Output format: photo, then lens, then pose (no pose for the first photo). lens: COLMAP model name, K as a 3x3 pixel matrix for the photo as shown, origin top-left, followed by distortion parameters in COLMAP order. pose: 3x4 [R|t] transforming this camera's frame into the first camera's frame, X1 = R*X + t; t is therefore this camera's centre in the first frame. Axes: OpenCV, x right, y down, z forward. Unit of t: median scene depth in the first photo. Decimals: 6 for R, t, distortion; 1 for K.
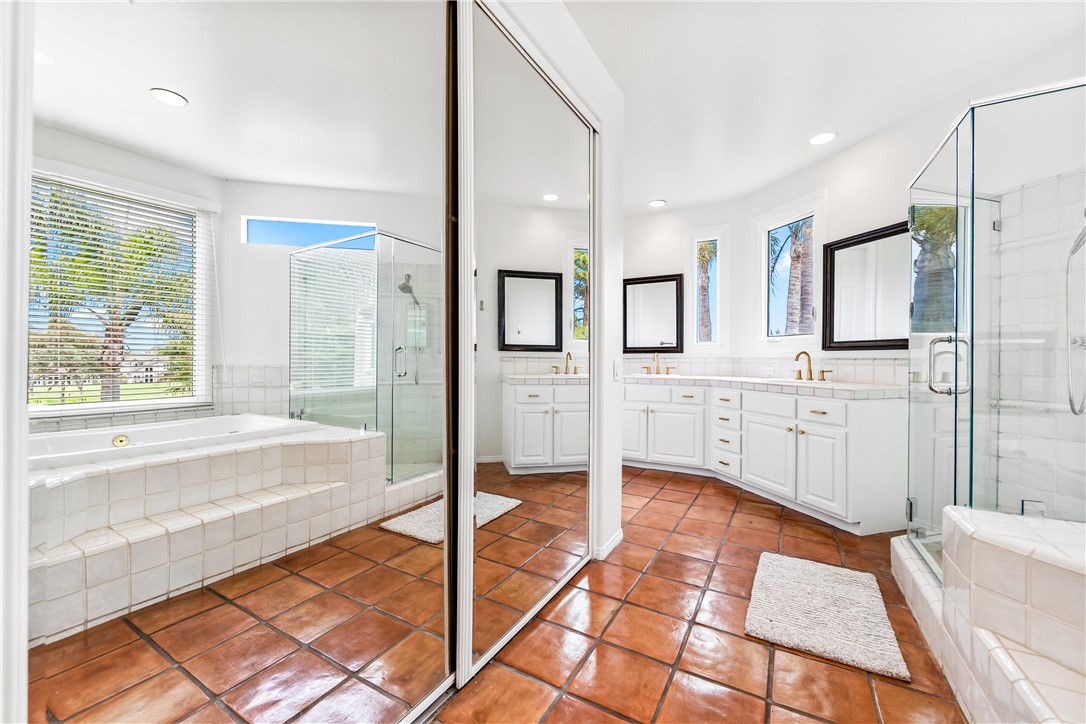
lens RADIAL K [[427.3, 0, 549.5], [0, 427.3, 362.3], [0, 0, 1]] dist [-0.002066, -0.000440]
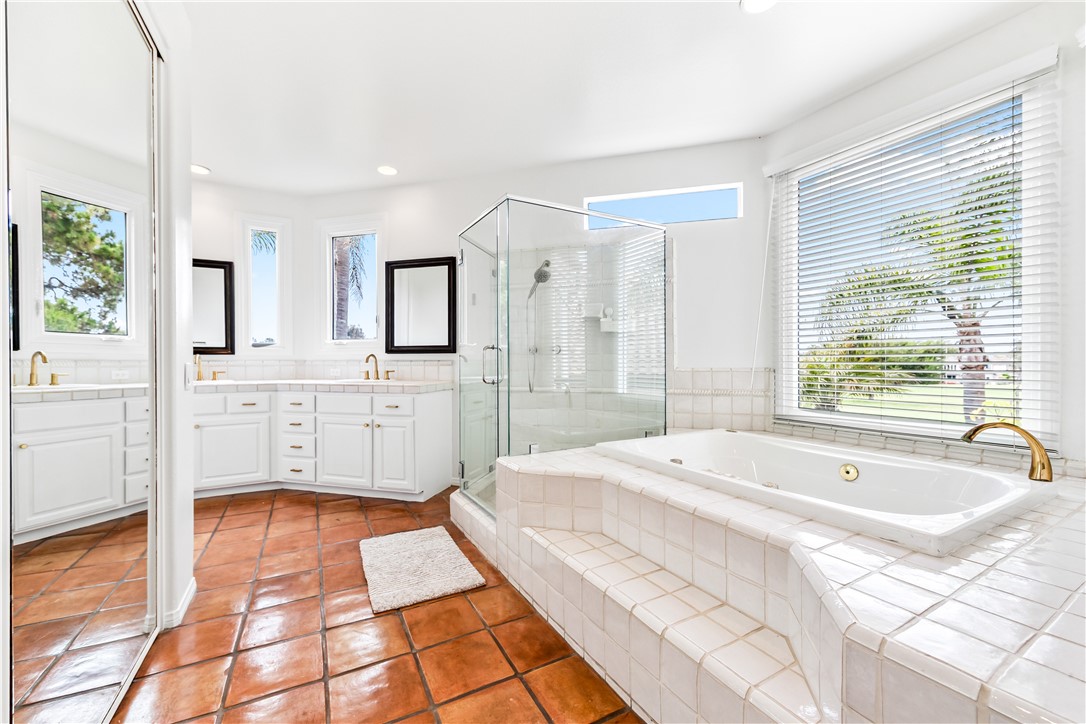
lens RADIAL K [[427.3, 0, 541.9], [0, 427.3, 365.1], [0, 0, 1]] dist [-0.002066, -0.000440]
pose [[0.530983, -0.010676, 0.847315, -0.133319], [0.010769, 0.999925, 0.005850, 0.001411], [-0.847314, 0.006019, 0.531058, 0.034391]]
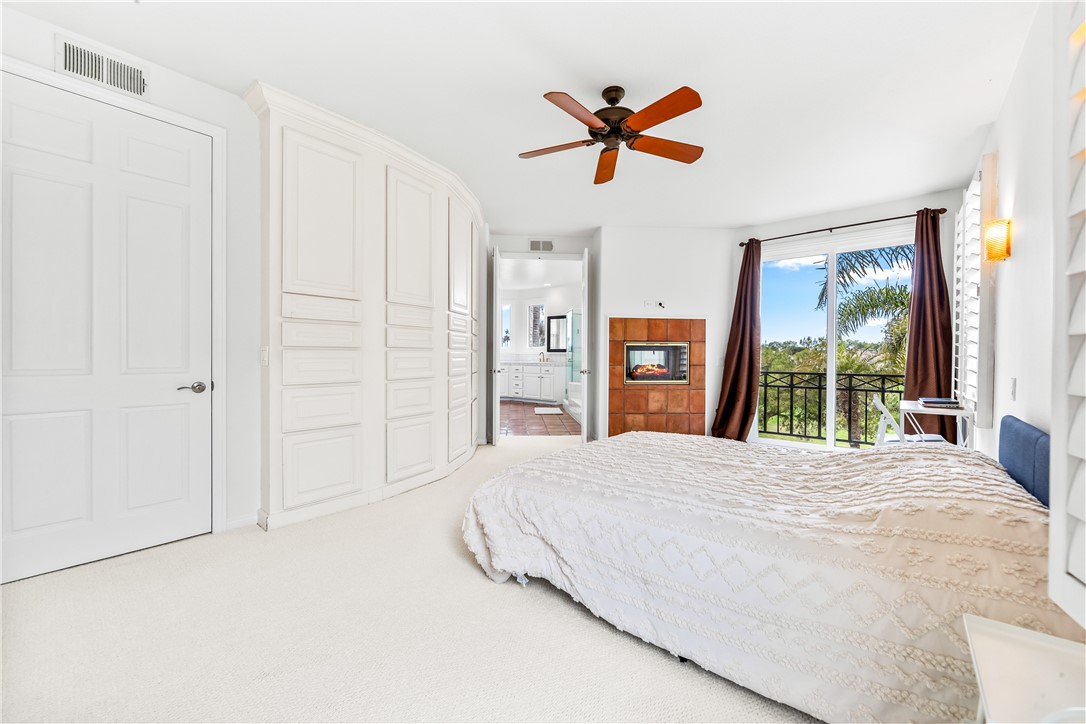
lens RADIAL K [[427.3, 0, 548.1], [0, 427.3, 360.7], [0, 0, 1]] dist [-0.002066, -0.000440]
pose [[0.832393, -0.005583, 0.554157, -1.179711], [0.000792, 0.999960, 0.008885, 0.008868], [-0.554184, -0.006957, 0.832365, -1.740501]]
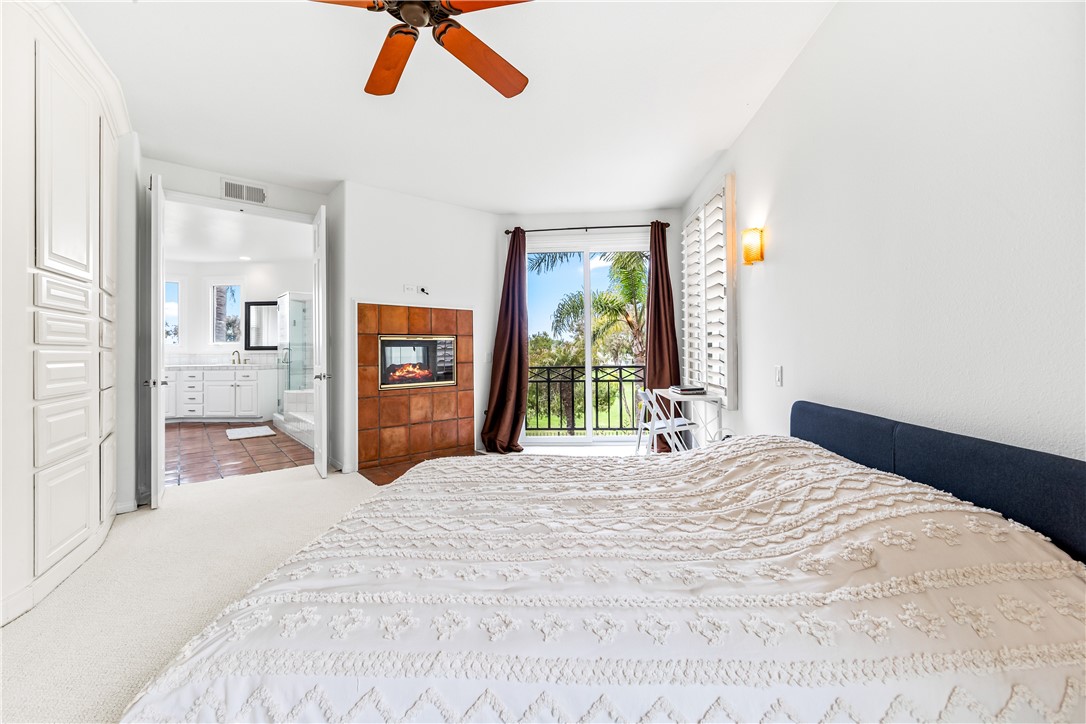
lens RADIAL K [[427.3, 0, 540.7], [0, 427.3, 346.3], [0, 0, 1]] dist [-0.002066, -0.000440]
pose [[0.348628, 0.004952, 0.937248, -1.023184], [0.018977, 0.999744, -0.012342, 0.008979], [-0.937069, 0.022089, 0.348444, -1.371970]]
